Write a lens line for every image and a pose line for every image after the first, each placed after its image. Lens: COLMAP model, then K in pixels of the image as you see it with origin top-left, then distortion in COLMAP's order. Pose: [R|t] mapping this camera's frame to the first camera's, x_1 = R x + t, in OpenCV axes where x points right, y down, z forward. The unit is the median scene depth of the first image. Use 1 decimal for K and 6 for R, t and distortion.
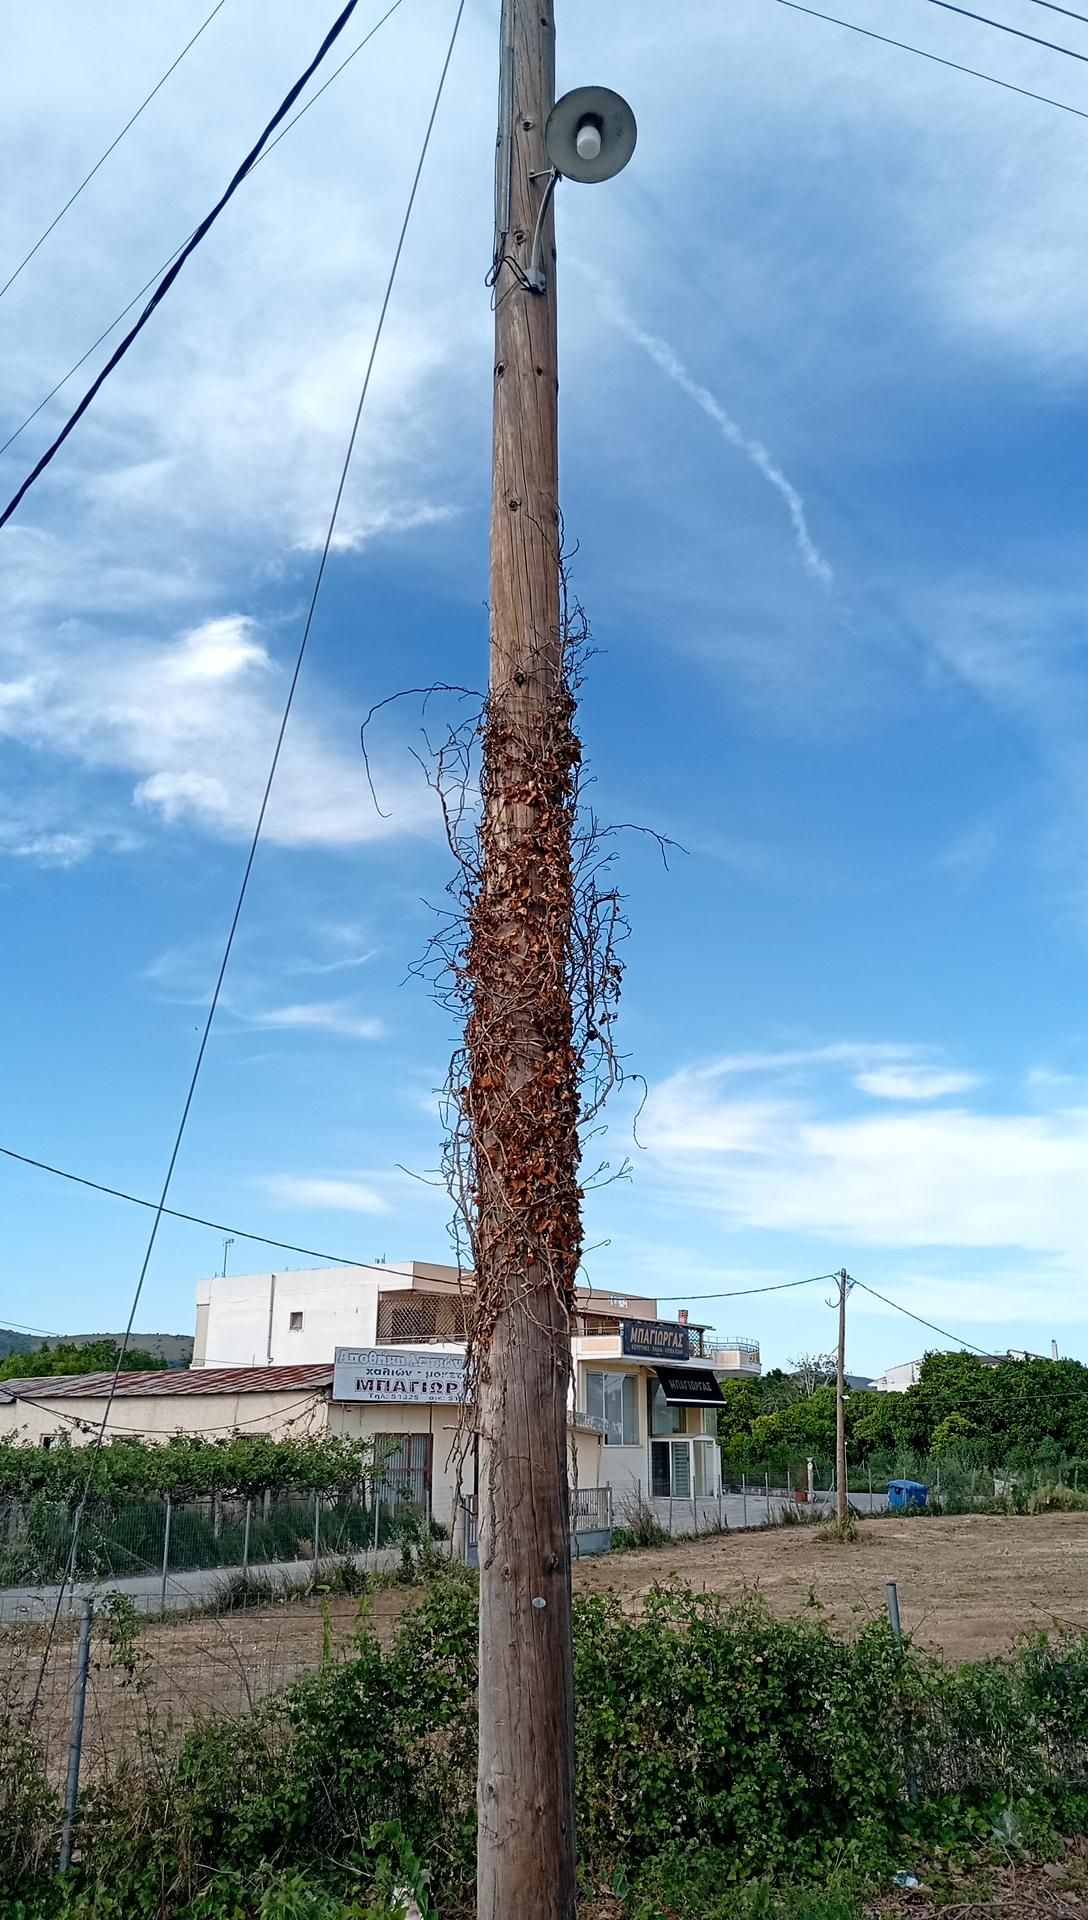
lens RADIAL K [[1455.8, 0, 549.7], [0, 1455.8, 957.5], [0, 0, 1]] dist [0.111452, -0.229808]
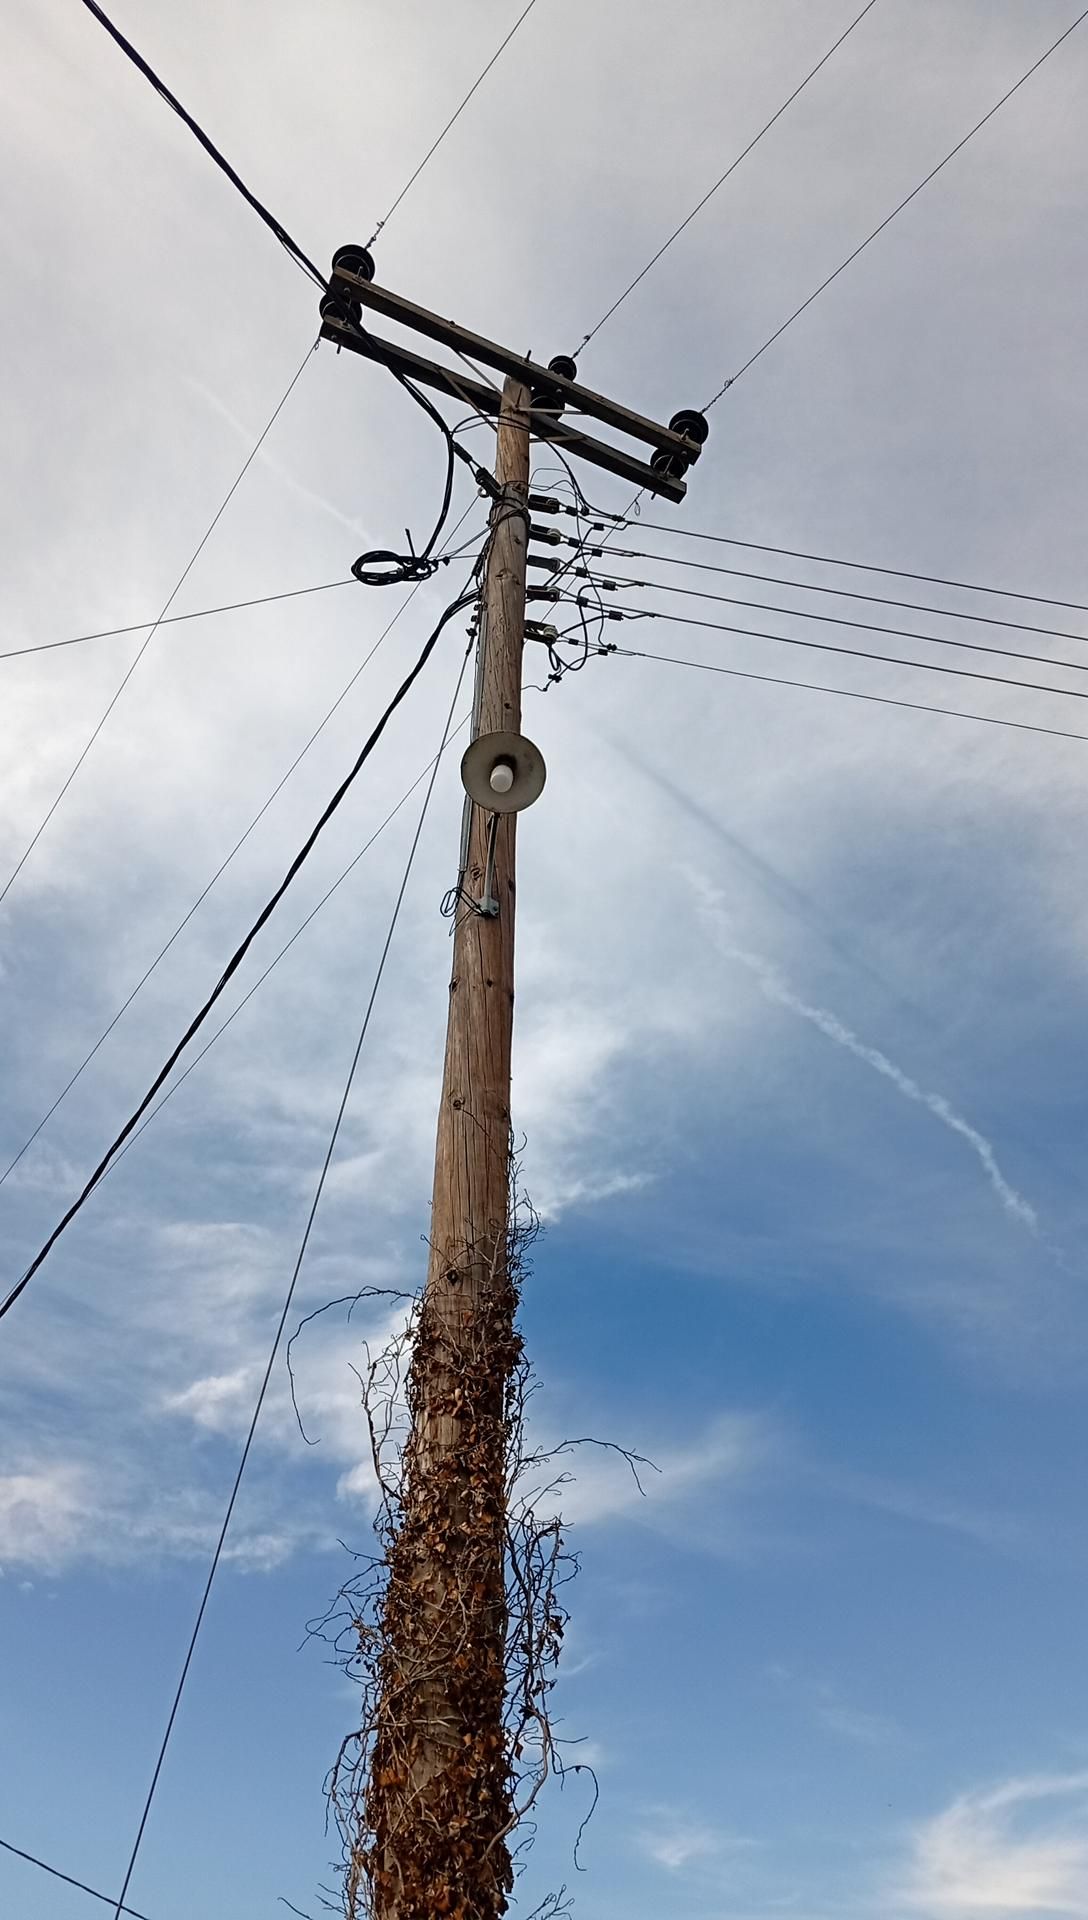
lens RADIAL K [[1455.8, 0, 549.7], [0, 1455.8, 957.5], [0, 0, 1]] dist [0.111452, -0.229808]
pose [[0.988740, -0.090246, -0.119367, 0.159367], [0.029774, 0.900374, -0.434096, 0.029531], [0.146651, 0.425655, 0.892923, 0.091302]]
